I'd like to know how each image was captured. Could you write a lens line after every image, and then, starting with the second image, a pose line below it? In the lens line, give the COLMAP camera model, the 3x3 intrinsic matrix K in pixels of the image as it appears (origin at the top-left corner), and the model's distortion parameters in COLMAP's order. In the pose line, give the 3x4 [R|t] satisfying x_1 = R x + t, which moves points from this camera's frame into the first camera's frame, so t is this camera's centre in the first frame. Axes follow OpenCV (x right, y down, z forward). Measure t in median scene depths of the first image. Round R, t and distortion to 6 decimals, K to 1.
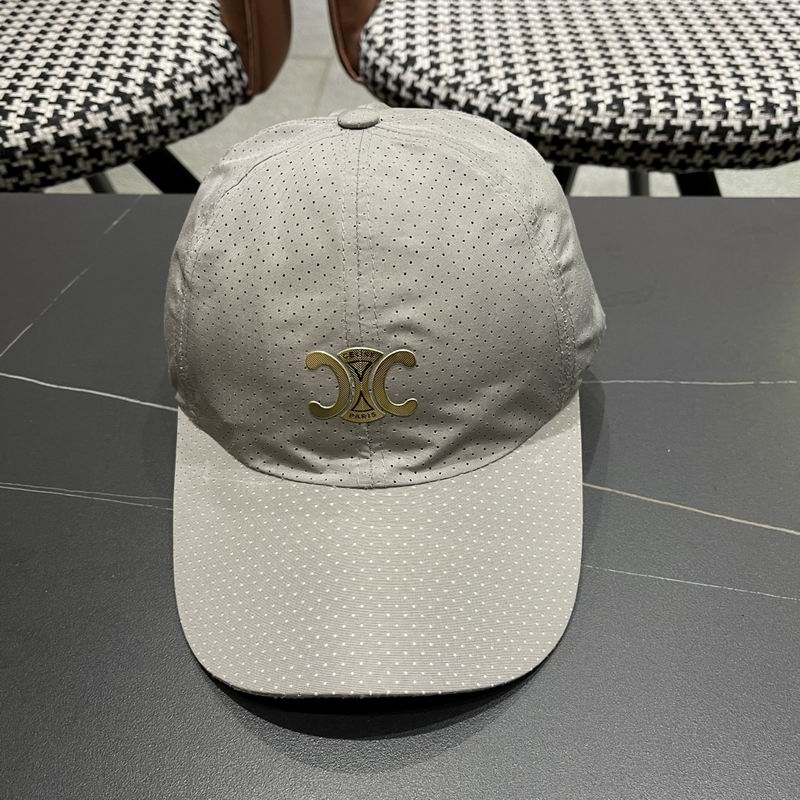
lens RADIAL K [[849.2, 0, 402.4], [0, 849.2, 397.9], [0, 0, 1]] dist [0.028747, -0.023613]
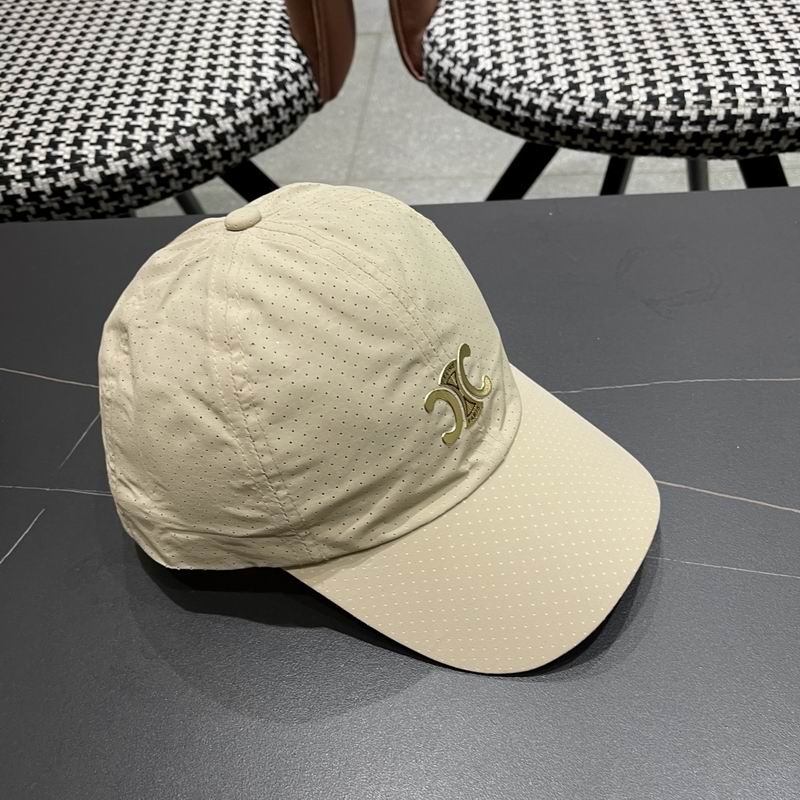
lens RADIAL K [[835.4, 0, 398.7], [0, 835.4, 404.4], [0, 0, 1]] dist [0.035212, -0.033991]
pose [[0.996744, -0.036395, -0.071954, -0.023994], [0.040561, 0.997532, 0.057317, -0.043280], [0.069690, -0.060049, 0.995760, -0.056857]]
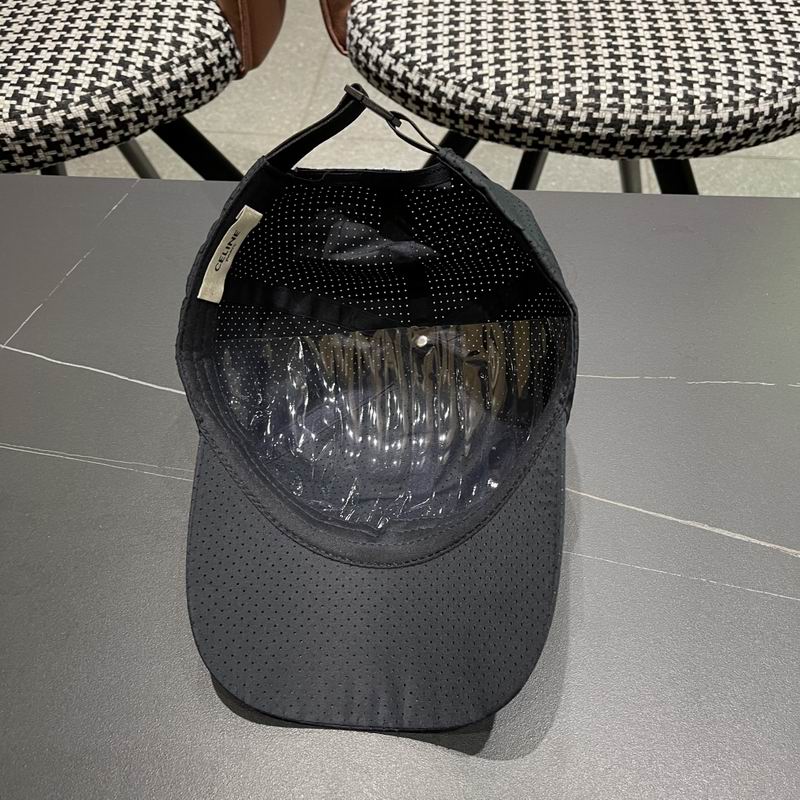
lens RADIAL K [[830.1, 0, 398.3], [0, 830.1, 404.5], [0, 0, 1]] dist [0.037678, -0.023483]
pose [[0.998777, 0.031324, -0.038245, 0.081445], [-0.026579, 0.992559, 0.118825, -0.072224], [0.041682, -0.117663, 0.992178, -0.111333]]
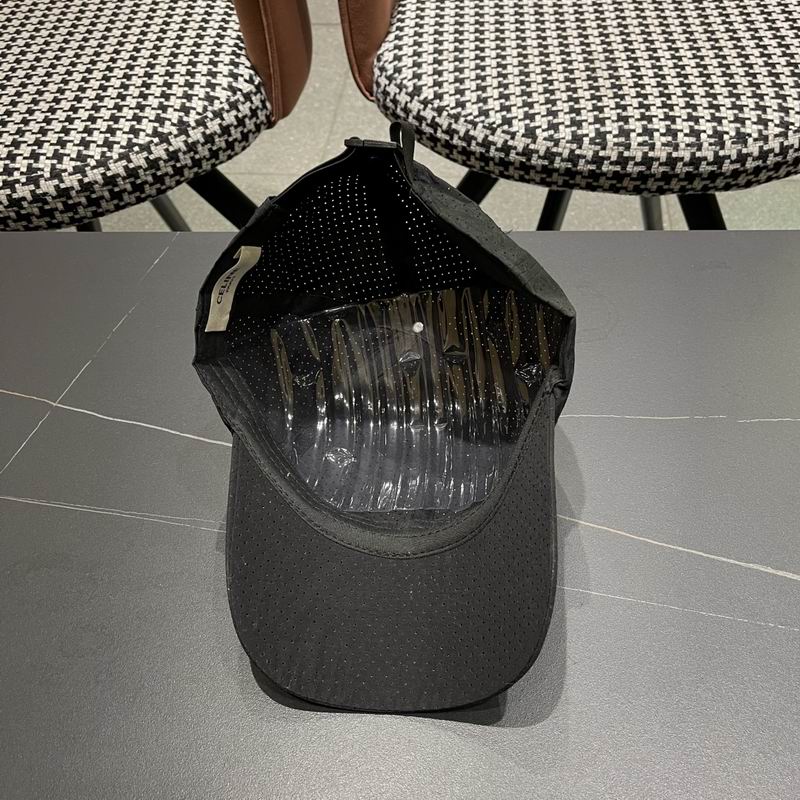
lens RADIAL K [[832.2, 0, 398.2], [0, 832.2, 400.4], [0, 0, 1]] dist [0.020099, 0.016205]
pose [[0.998485, -0.000322, -0.055020, 0.047770], [0.004946, 0.996460, 0.083919, -0.092857], [0.054798, -0.084064, 0.994952, -0.114410]]
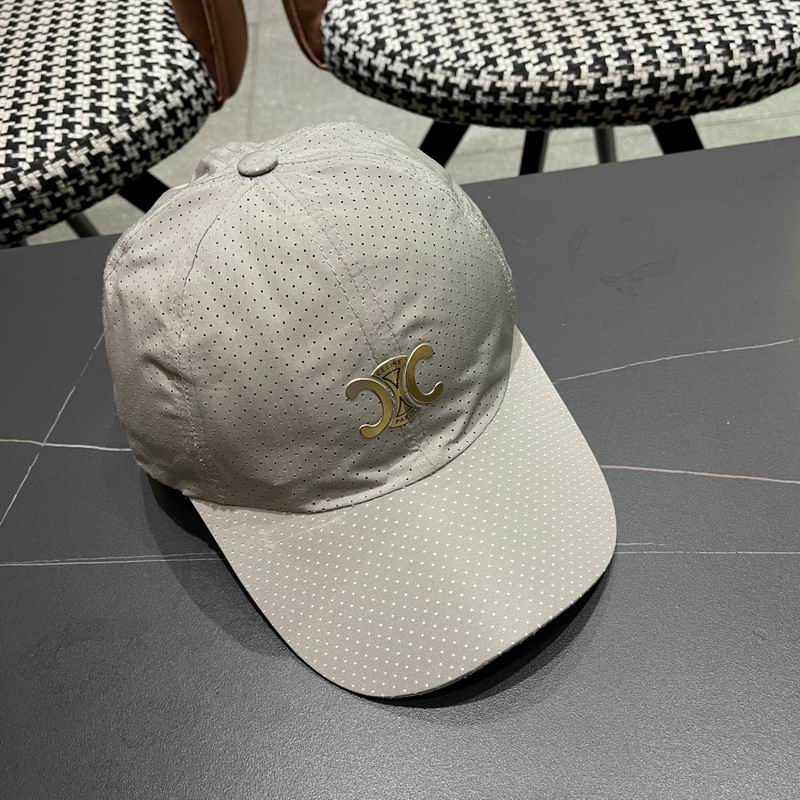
lens RADIAL K [[846.4, 0, 399.2], [0, 846.4, 404.2], [0, 0, 1]] dist [0.063484, -0.091537]
pose [[0.987238, -0.156229, 0.030876, -0.067684], [0.153575, 0.985286, 0.075010, -0.060858], [-0.042140, -0.069311, 0.996705, -0.009772]]
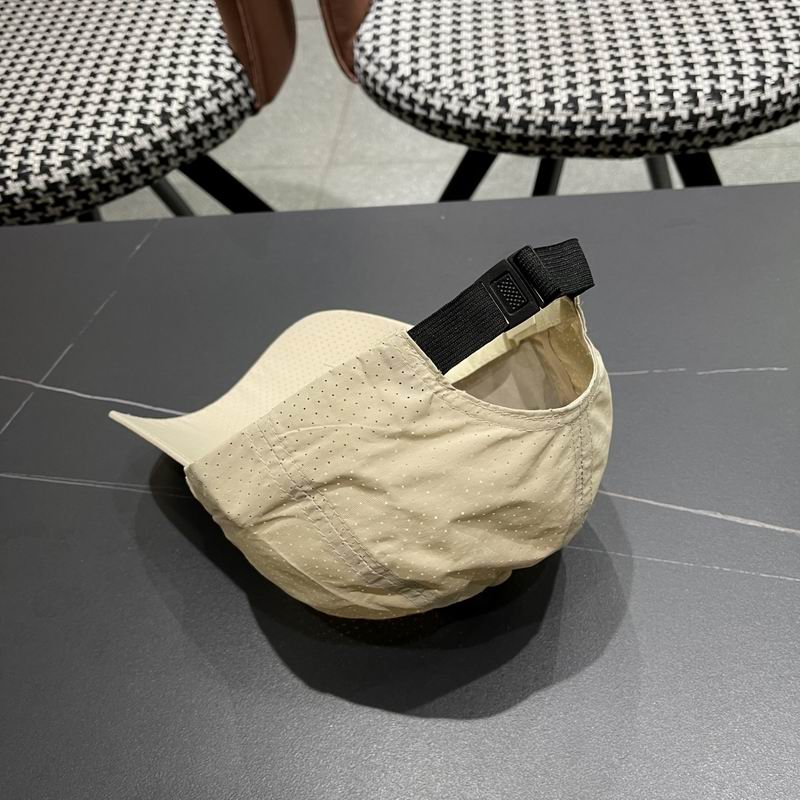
lens RADIAL K [[833.7, 0, 397.1], [0, 833.7, 405.9], [0, 0, 1]] dist [0.029171, -0.020482]
pose [[0.992734, -0.037499, -0.114336, 0.129647], [0.048357, 0.994424, 0.093718, -0.063768], [0.110184, -0.098566, 0.989012, -0.128974]]
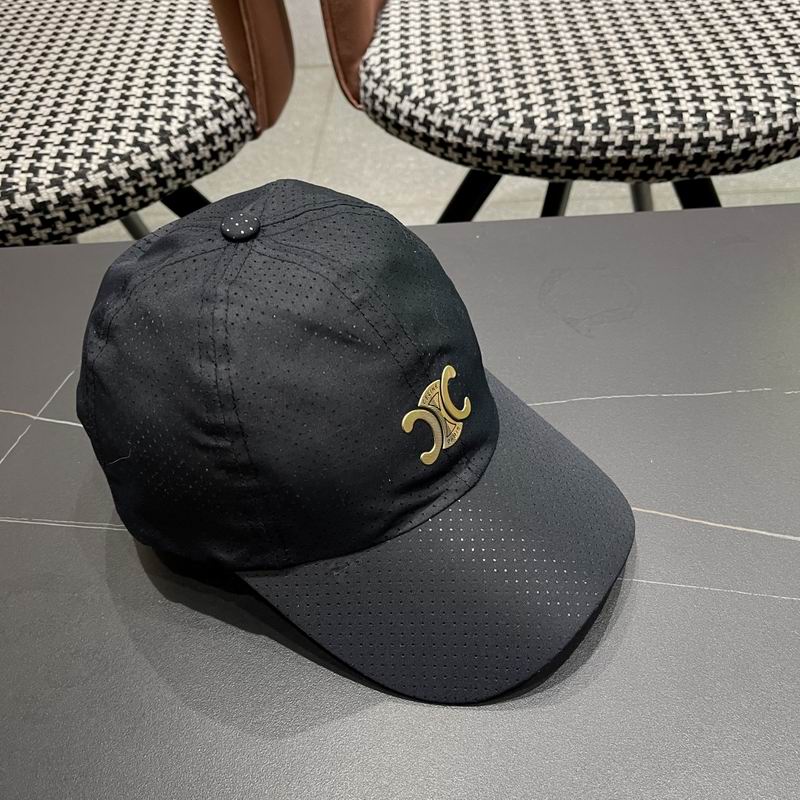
lens RADIAL K [[838.0, 0, 398.2], [0, 838.0, 399.2], [0, 0, 1]] dist [0.025990, -0.009757]
pose [[0.997695, -0.054732, -0.040107, 0.021184], [0.055534, 0.998273, 0.019159, -0.034691], [0.038990, -0.021342, 0.999012, -0.056662]]
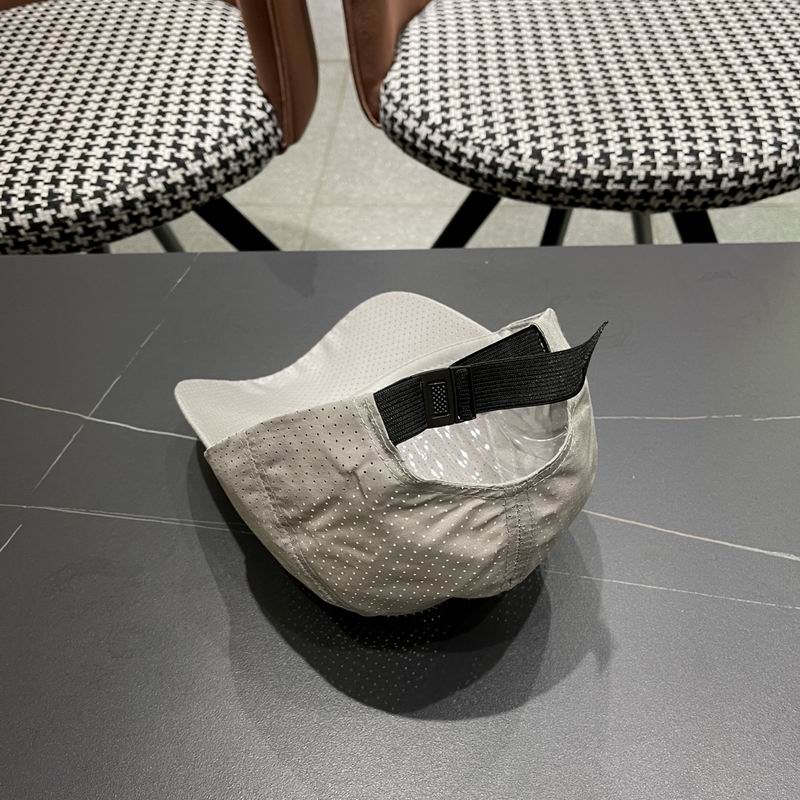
lens RADIAL K [[834.7, 0, 405.6], [0, 834.7, 404.1], [0, 0, 1]] dist [0.011185, 0.023634]
pose [[0.999441, -0.020419, -0.026483, 0.006574], [0.021642, 0.998672, 0.046757, -0.067778], [0.025494, -0.047304, 0.998555, -0.144066]]
